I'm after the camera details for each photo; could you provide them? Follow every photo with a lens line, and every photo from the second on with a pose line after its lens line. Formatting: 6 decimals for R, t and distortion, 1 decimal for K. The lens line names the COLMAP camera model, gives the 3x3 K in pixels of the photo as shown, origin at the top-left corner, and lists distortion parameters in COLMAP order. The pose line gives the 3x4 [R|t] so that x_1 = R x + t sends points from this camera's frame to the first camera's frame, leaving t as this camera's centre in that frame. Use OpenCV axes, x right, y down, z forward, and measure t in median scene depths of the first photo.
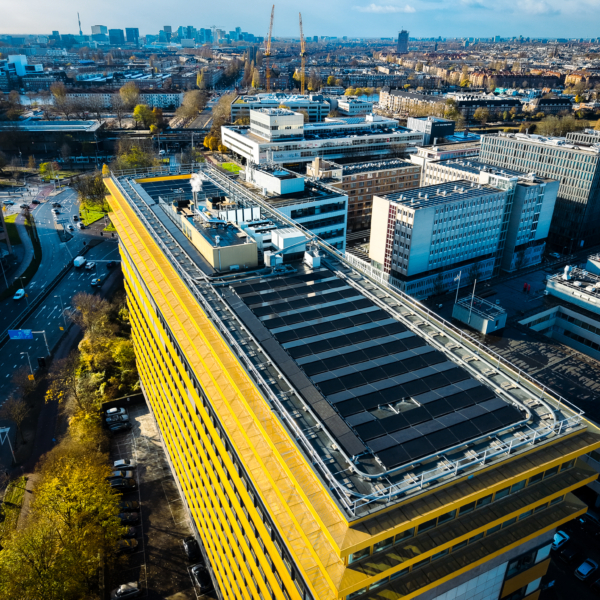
lens RADIAL K [[519.6, 0, 299.3], [0, 519.6, 300.6], [0, 0, 1]] dist [0.022877, -0.029765]
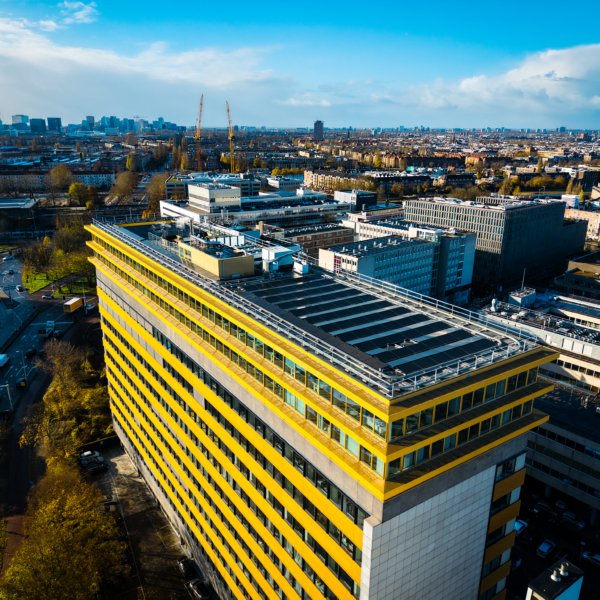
lens RADIAL K [[519.6, 0, 296.4], [0, 519.6, 302.8], [0, 0, 1]] dist [0.022877, -0.029765]
pose [[0.990449, -0.043504, 0.130838, -0.055917], [0.061669, 0.988489, -0.138157, 0.063345], [-0.123322, 0.144906, 0.981730, -0.058417]]
